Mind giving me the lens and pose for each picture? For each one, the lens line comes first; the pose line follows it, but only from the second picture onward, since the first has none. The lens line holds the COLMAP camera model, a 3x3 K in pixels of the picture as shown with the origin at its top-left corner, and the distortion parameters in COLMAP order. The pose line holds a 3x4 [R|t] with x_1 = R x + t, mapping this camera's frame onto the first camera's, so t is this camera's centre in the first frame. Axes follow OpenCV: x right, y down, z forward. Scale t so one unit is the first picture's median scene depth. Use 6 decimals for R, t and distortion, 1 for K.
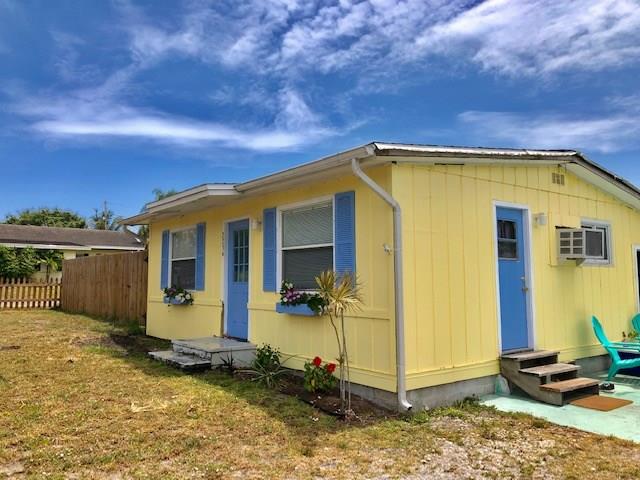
lens RADIAL K [[529.9, 0, 321.0], [0, 529.9, 240.5], [0, 0, 1]] dist [0.051397, -0.063168]
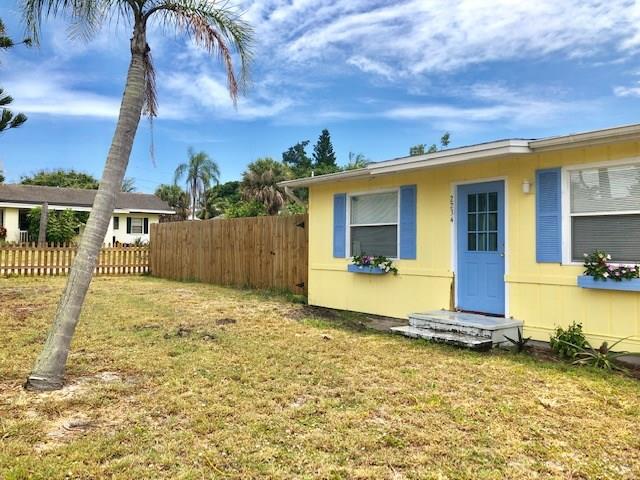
lens RADIAL K [[529.9, 0, 317.9], [0, 529.9, 240.7], [0, 0, 1]] dist [0.051397, -0.063168]
pose [[0.999486, 0.010308, 0.030366, -0.284820], [-0.012223, 0.997901, 0.063597, 0.003921], [-0.029647, -0.063935, 0.997514, 0.066364]]
